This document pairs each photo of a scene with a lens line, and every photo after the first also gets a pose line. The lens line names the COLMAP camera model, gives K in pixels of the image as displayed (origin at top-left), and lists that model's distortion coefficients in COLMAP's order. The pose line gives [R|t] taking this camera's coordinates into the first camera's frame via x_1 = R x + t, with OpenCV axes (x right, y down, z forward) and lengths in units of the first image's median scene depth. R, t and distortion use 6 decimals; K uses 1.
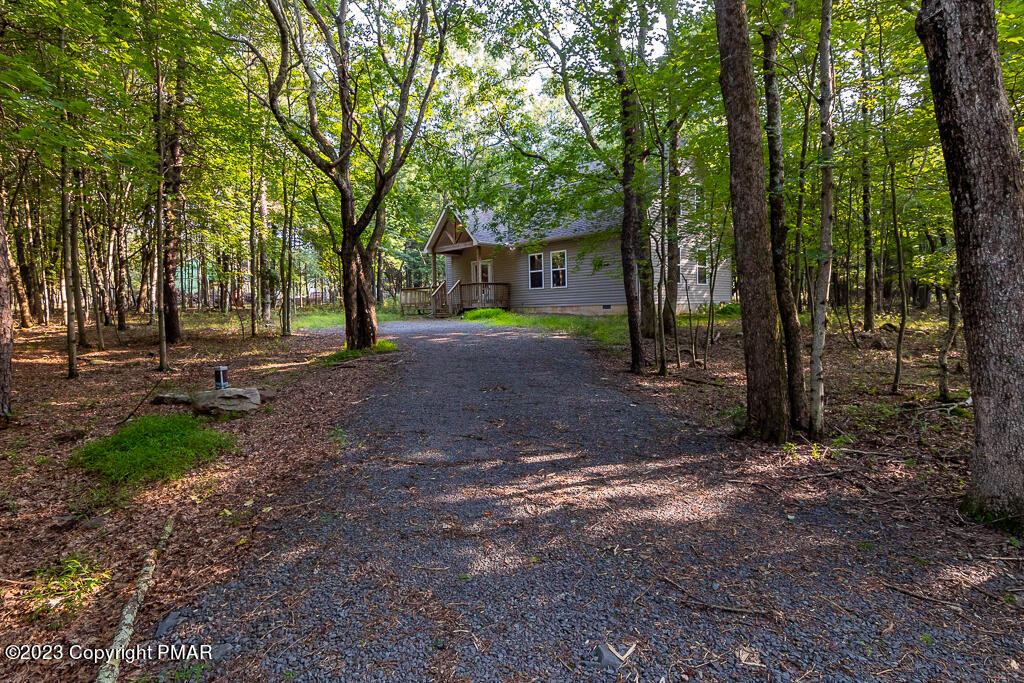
lens RADIAL K [[538.7, 0, 512.9], [0, 538.7, 326.9], [0, 0, 1]] dist [0.001030, 0.000200]
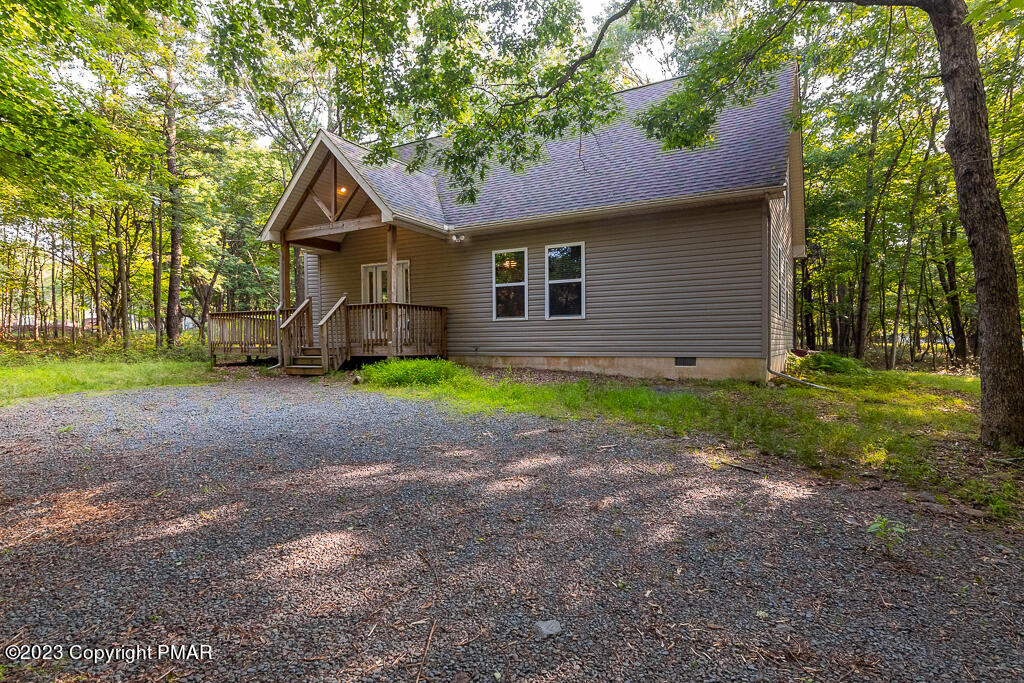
lens RADIAL K [[549.4, 0, 515.2], [0, 549.4, 350.9], [0, 0, 1]] dist [0.000612, 0.000144]
pose [[0.958873, 0.012083, 0.283579, -0.095482], [-0.005910, 0.999727, -0.022615, -0.030488], [-0.283775, 0.020009, 0.958682, 0.512056]]
